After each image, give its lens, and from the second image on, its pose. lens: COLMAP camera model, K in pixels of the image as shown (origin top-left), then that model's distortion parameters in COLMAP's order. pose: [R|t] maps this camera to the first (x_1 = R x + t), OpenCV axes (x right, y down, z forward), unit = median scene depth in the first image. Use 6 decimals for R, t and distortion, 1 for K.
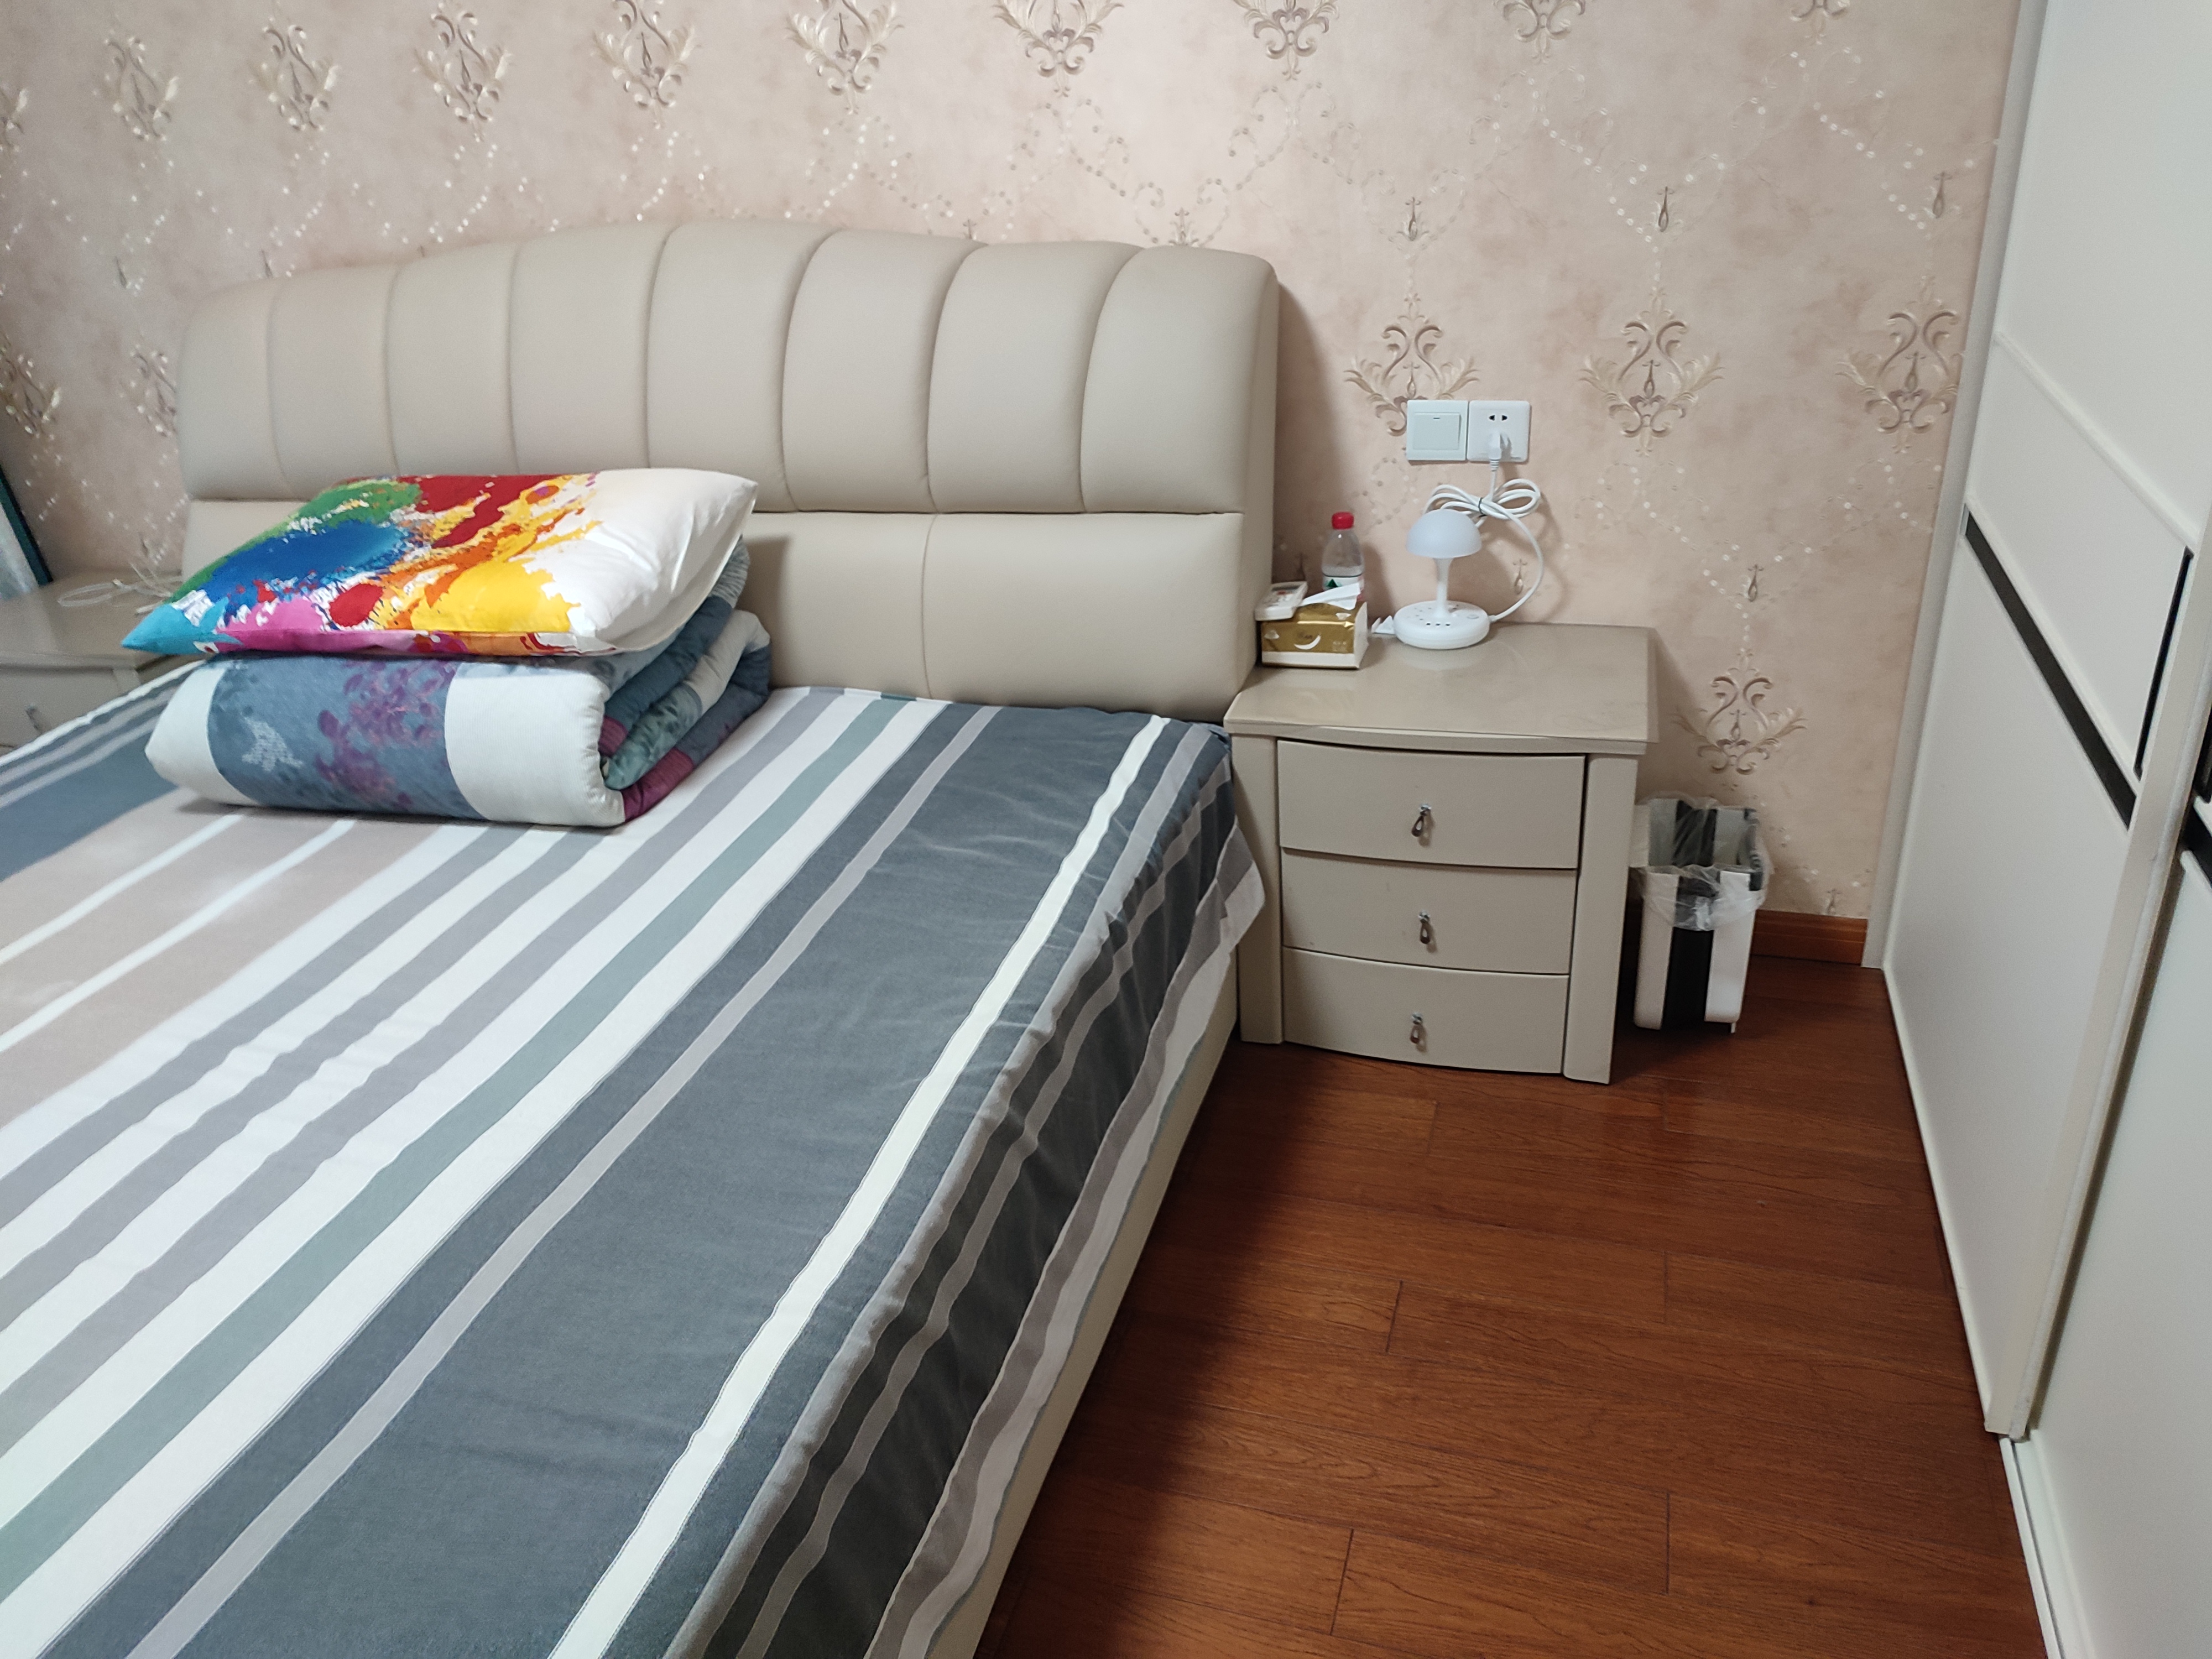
lens RADIAL K [[1549.6, 0, 1107.3], [0, 1549.6, 848.7], [0, 0, 1]] dist [-0.000903, -0.011900]
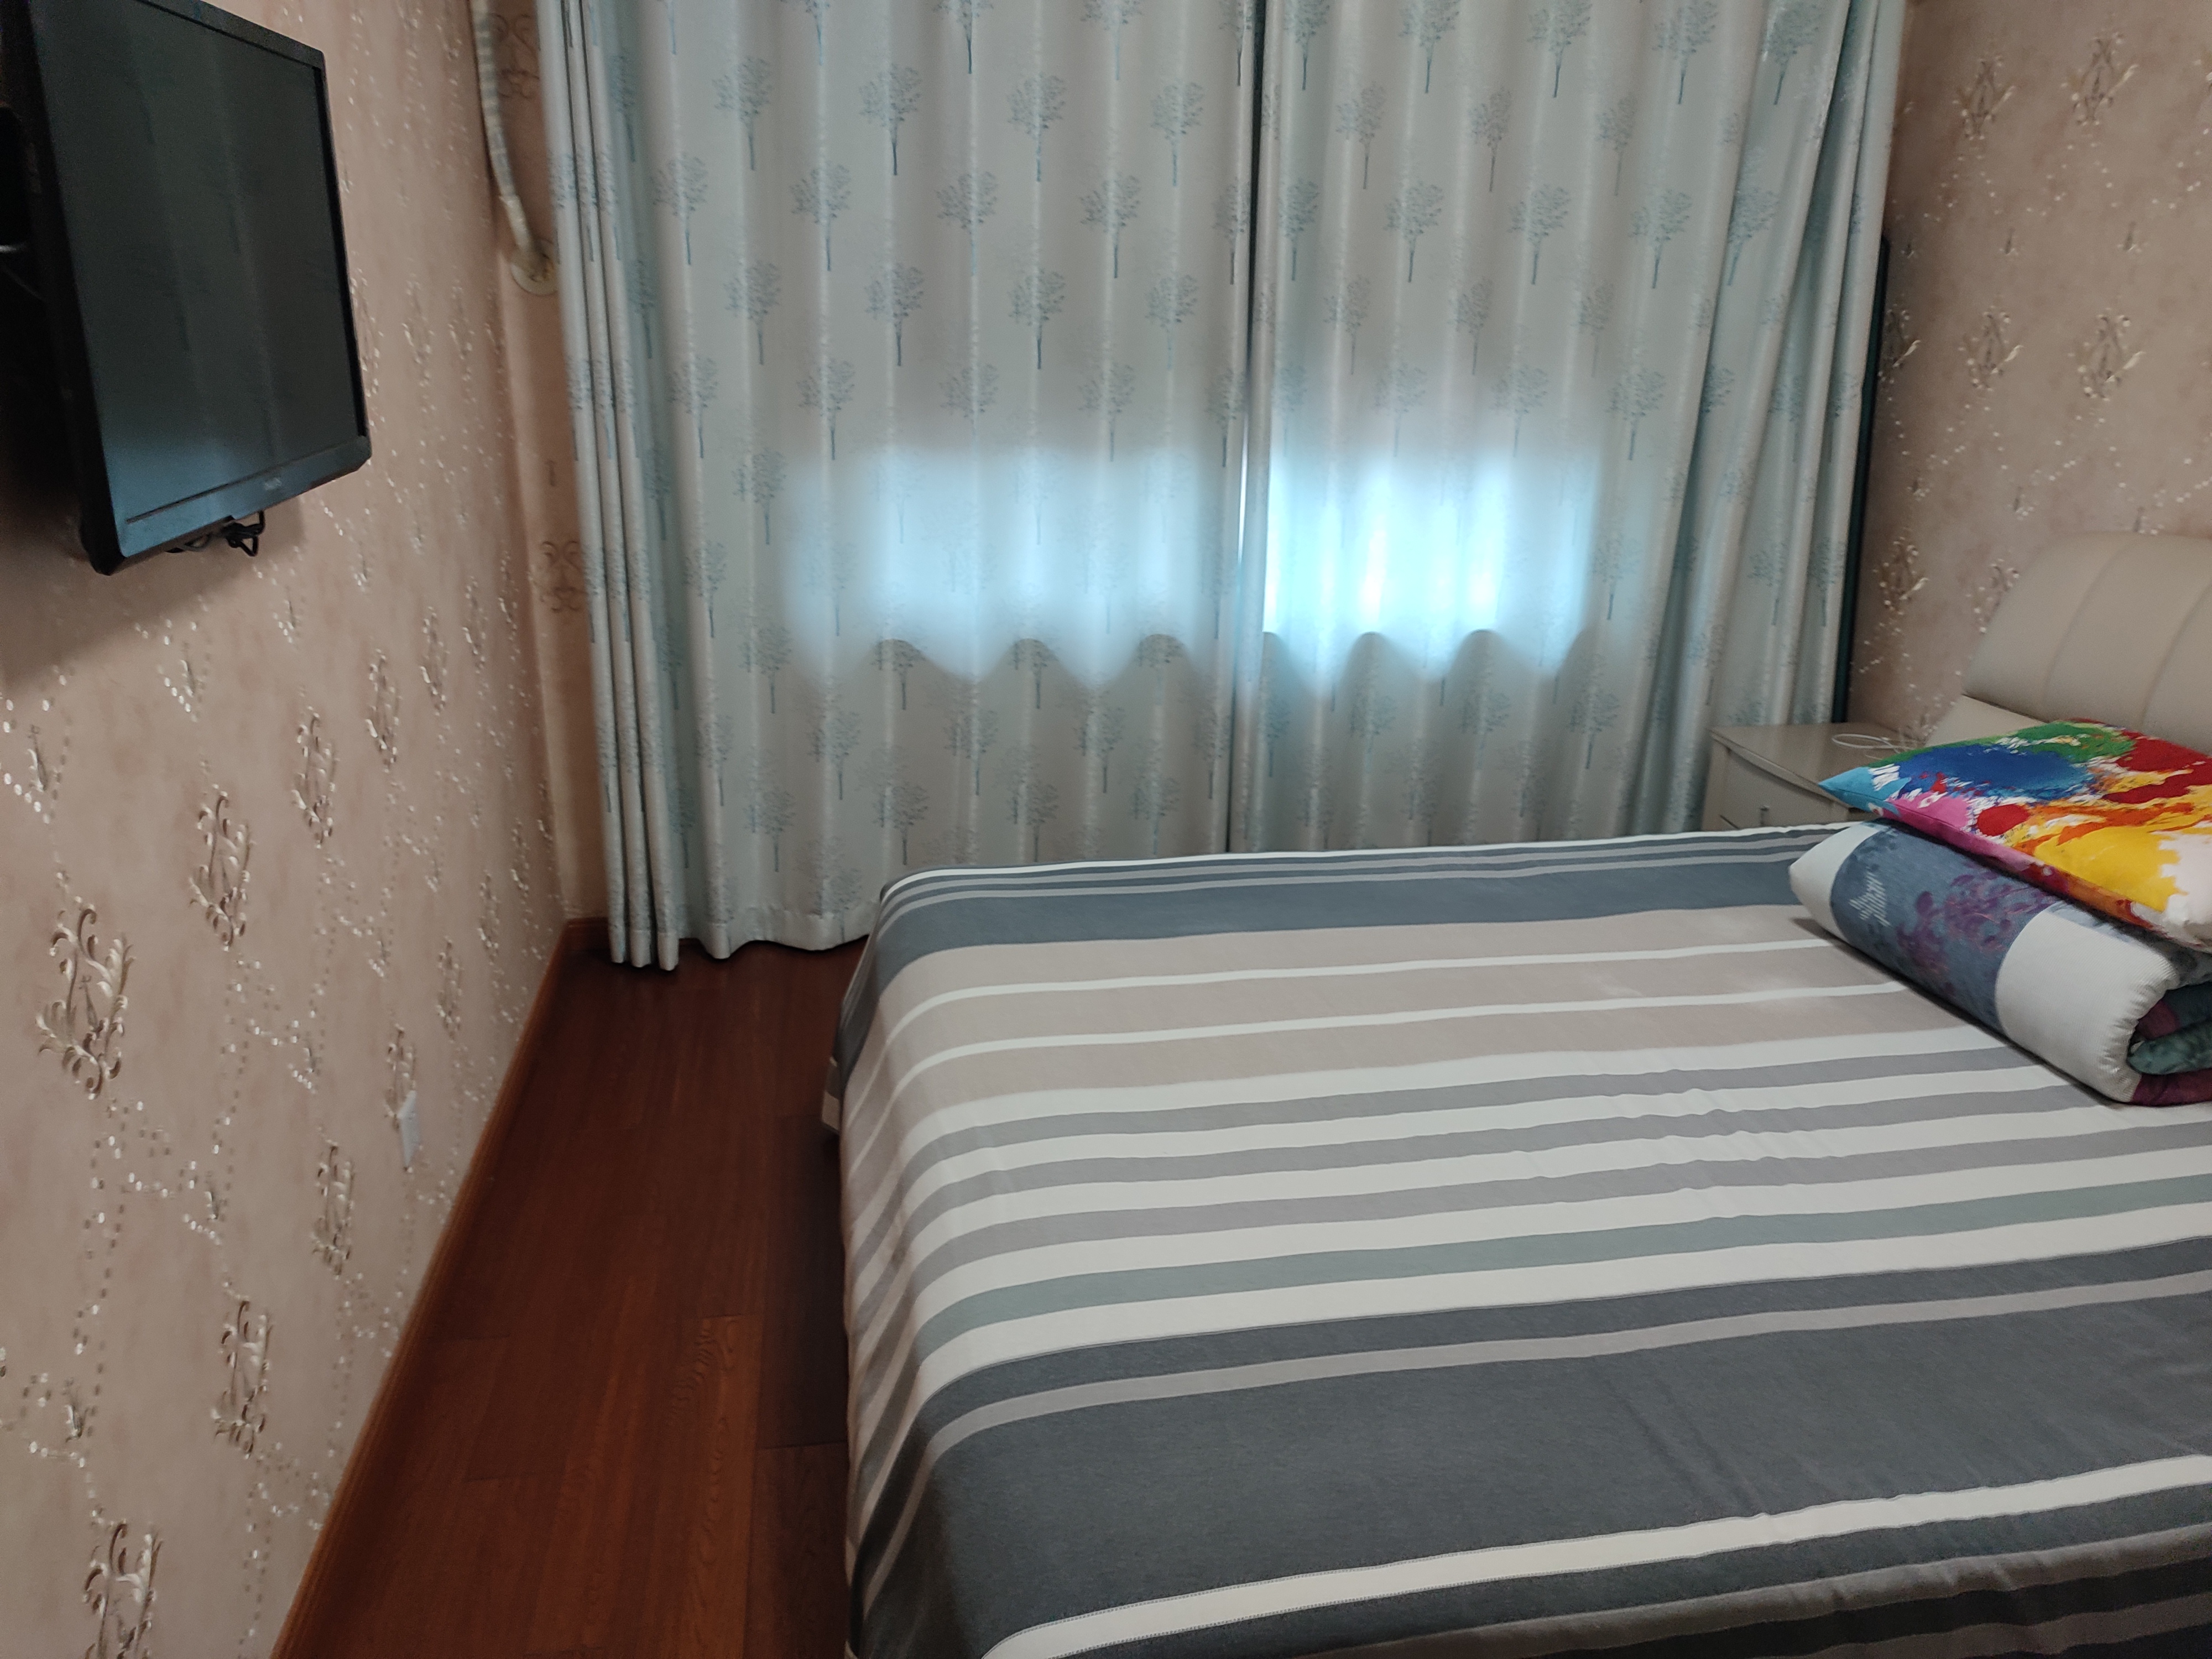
lens RADIAL K [[1594.2, 0, 1109.6], [0, 1594.2, 830.3], [0, 0, 1]] dist [0.047919, -0.064062]
pose [[0.431412, 0.346143, -0.833108, 0.212369], [-0.448499, 0.883552, 0.134854, -0.017577], [0.782772, 0.315471, 0.536419, -0.133770]]
